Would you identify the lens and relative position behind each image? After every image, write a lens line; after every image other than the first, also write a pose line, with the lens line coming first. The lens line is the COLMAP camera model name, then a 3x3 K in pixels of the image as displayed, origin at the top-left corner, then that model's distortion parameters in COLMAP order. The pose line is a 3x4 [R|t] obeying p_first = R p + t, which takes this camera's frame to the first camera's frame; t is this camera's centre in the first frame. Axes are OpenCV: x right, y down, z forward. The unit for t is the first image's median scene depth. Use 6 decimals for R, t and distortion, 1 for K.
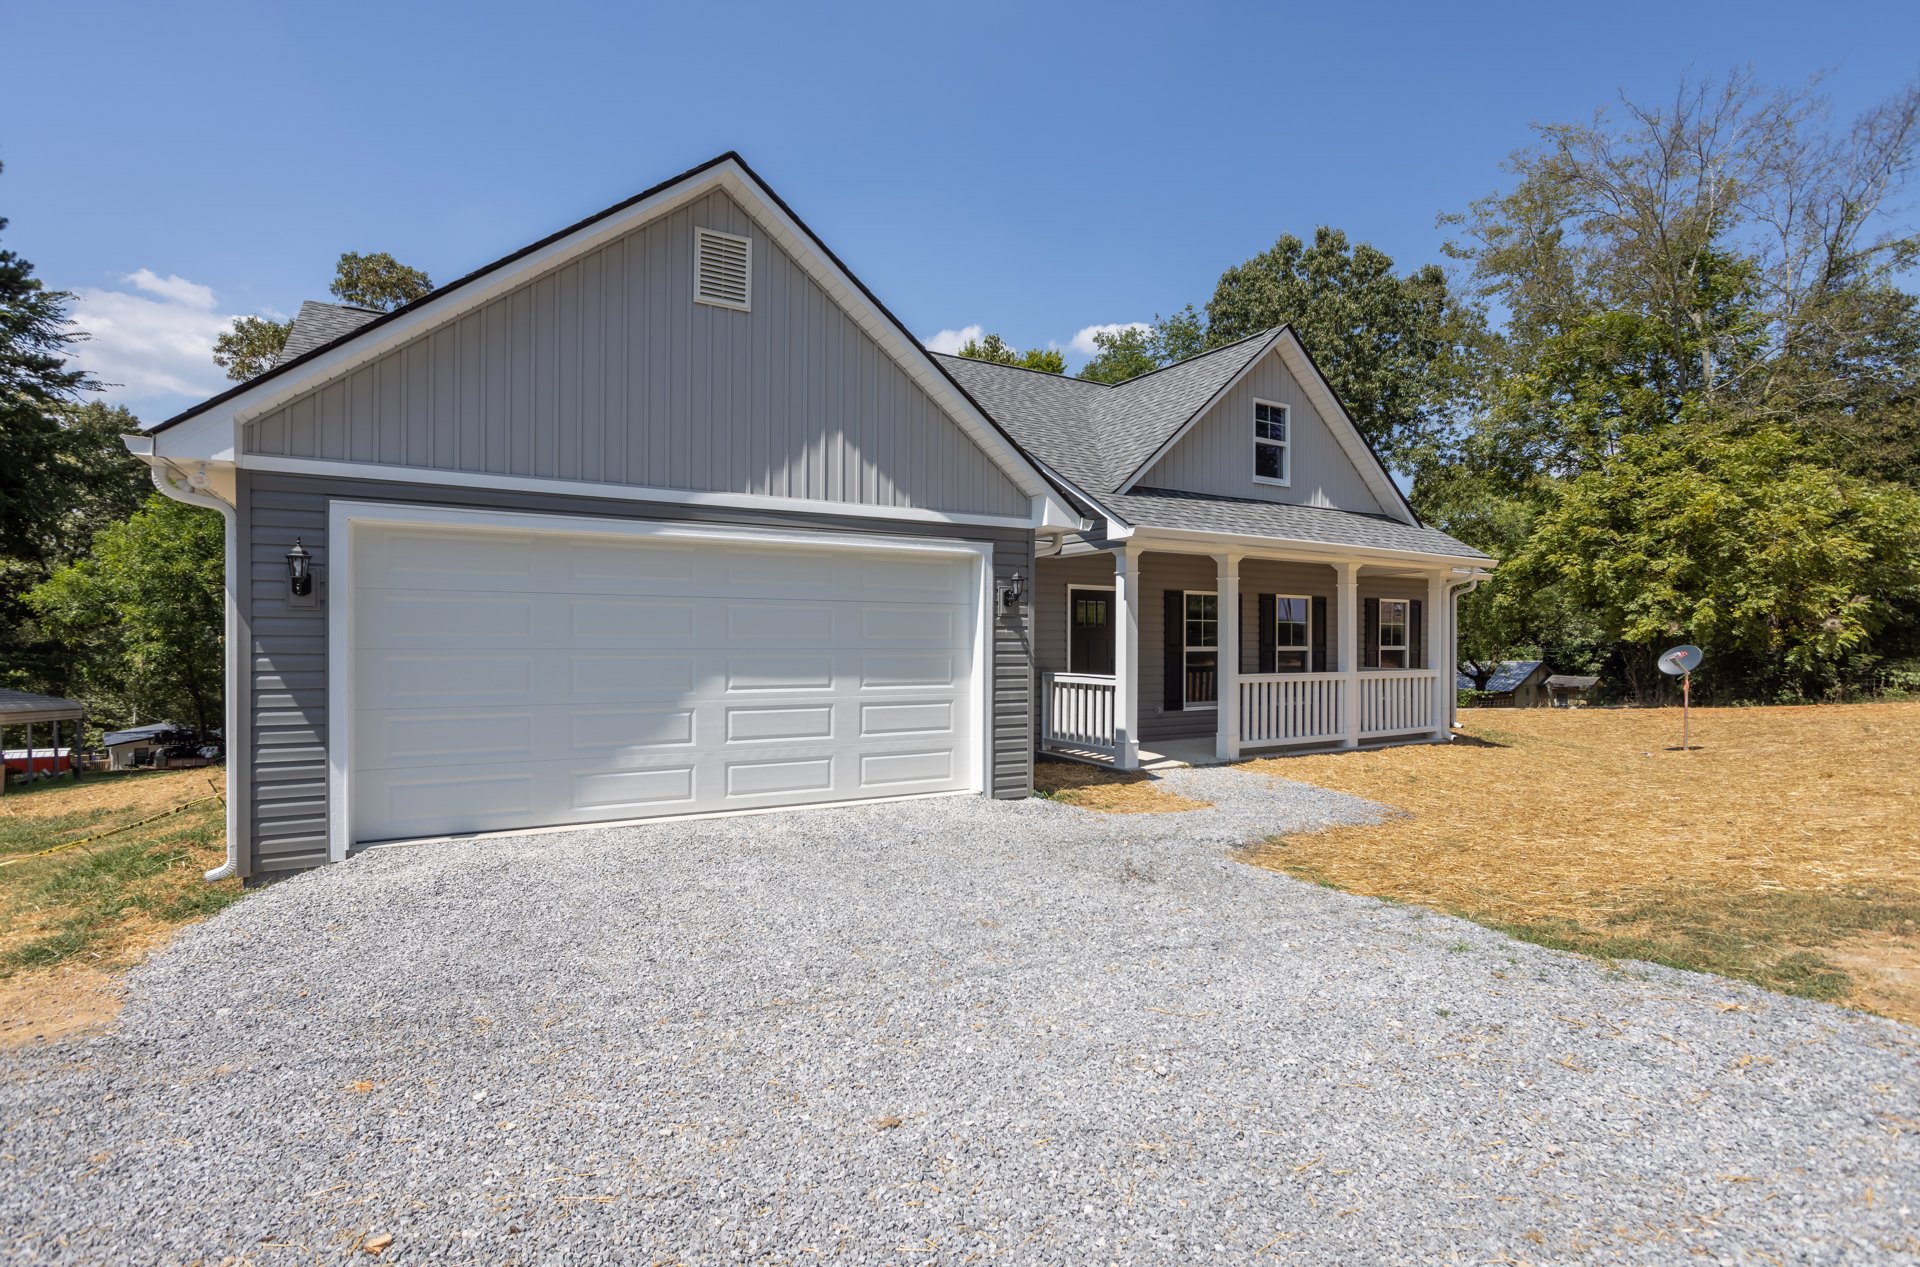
lens RADIAL K [[809.1, 0, 960.3], [0, 809.1, 639.6], [0, 0, 1]] dist [-0.030008, -0.000069]
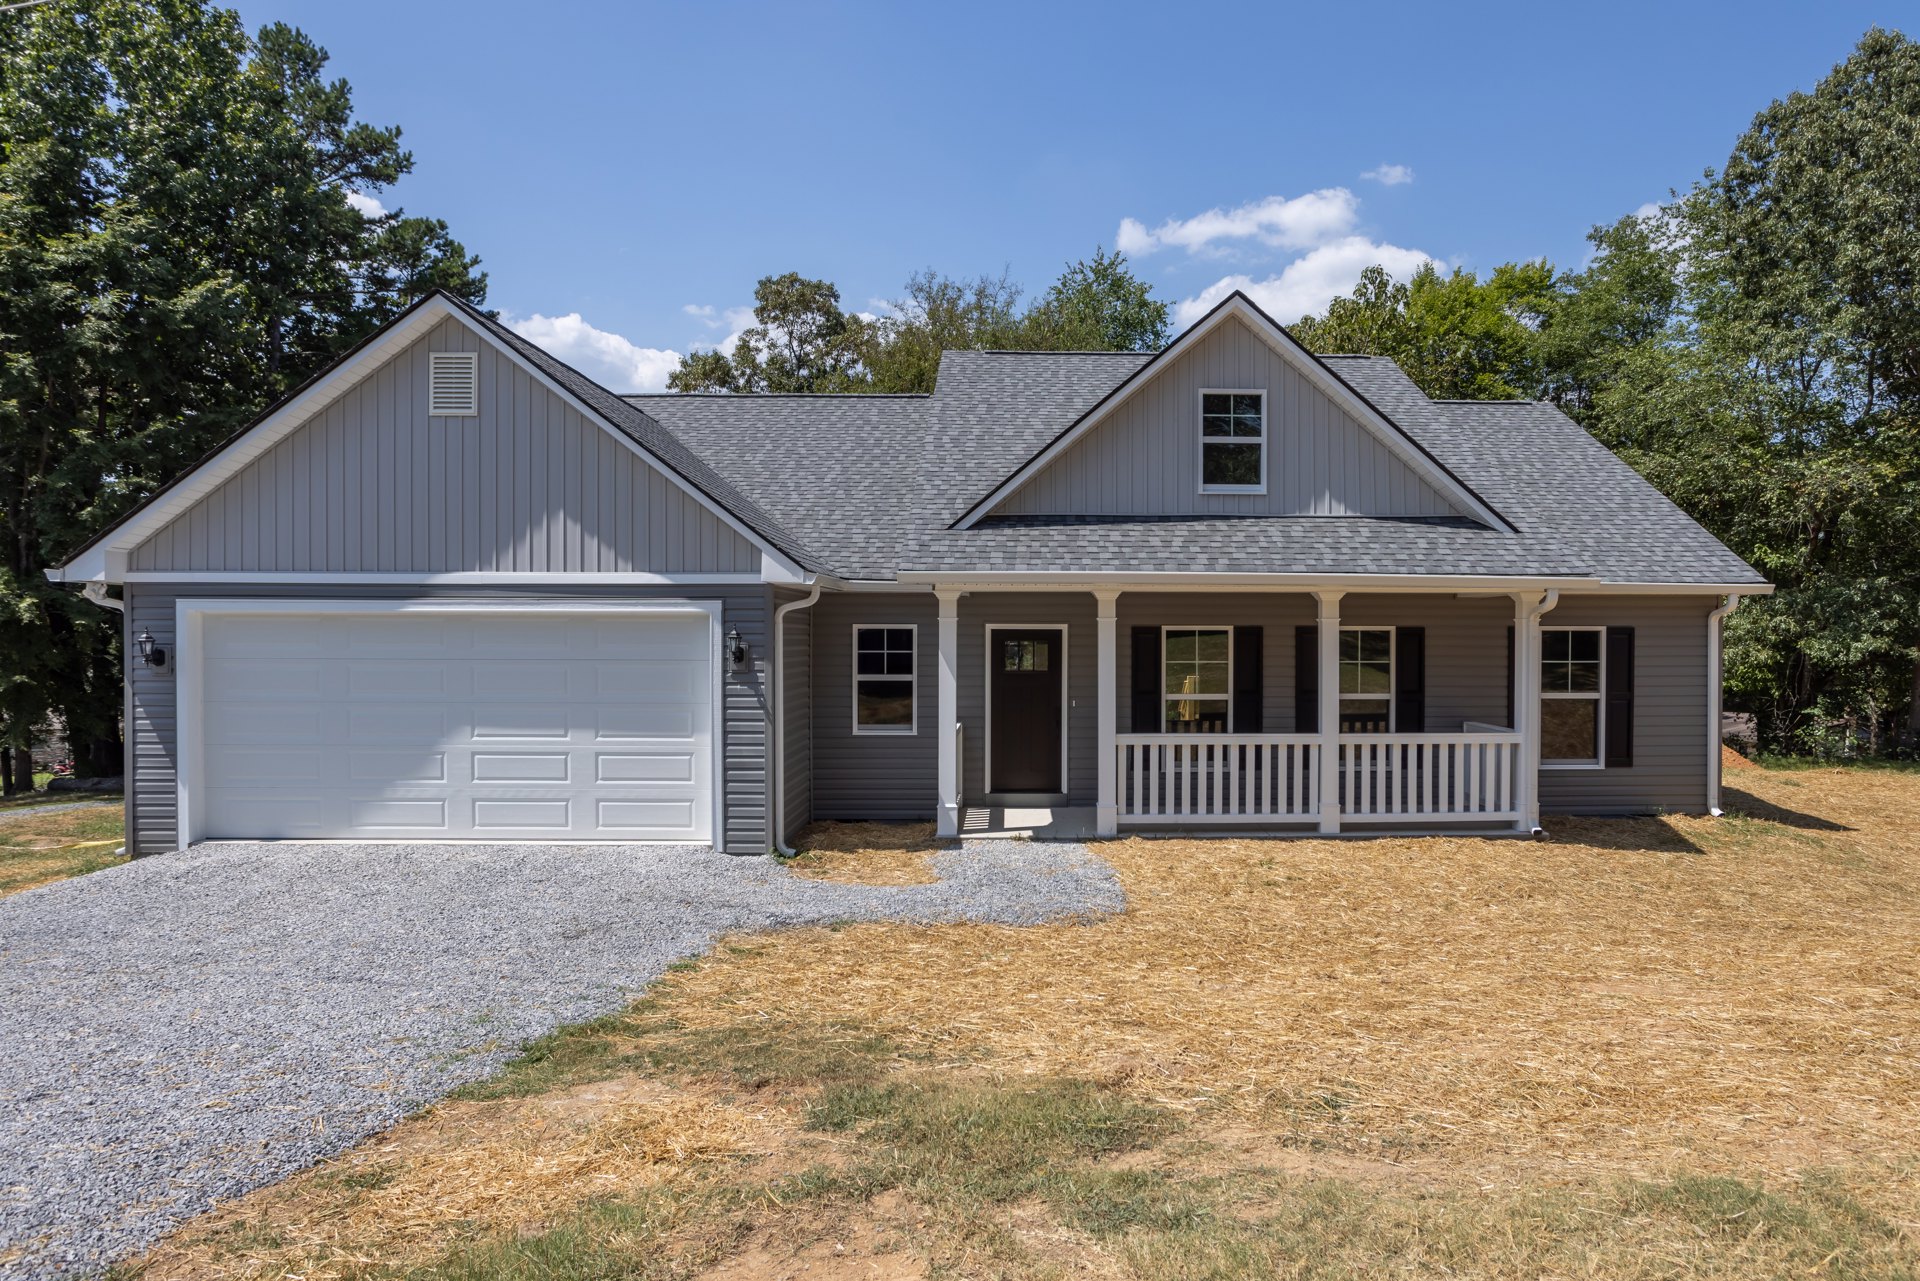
lens RADIAL K [[936.6, 0, 960.1], [0, 936.6, 653.0], [0, 0, 1]] dist [-0.013280, 0.000627]
pose [[0.896993, 0.002203, -0.442039, 0.827285], [-0.001117, 0.999996, 0.002718, -0.056892], [0.442043, -0.001944, 0.896992, 0.078355]]
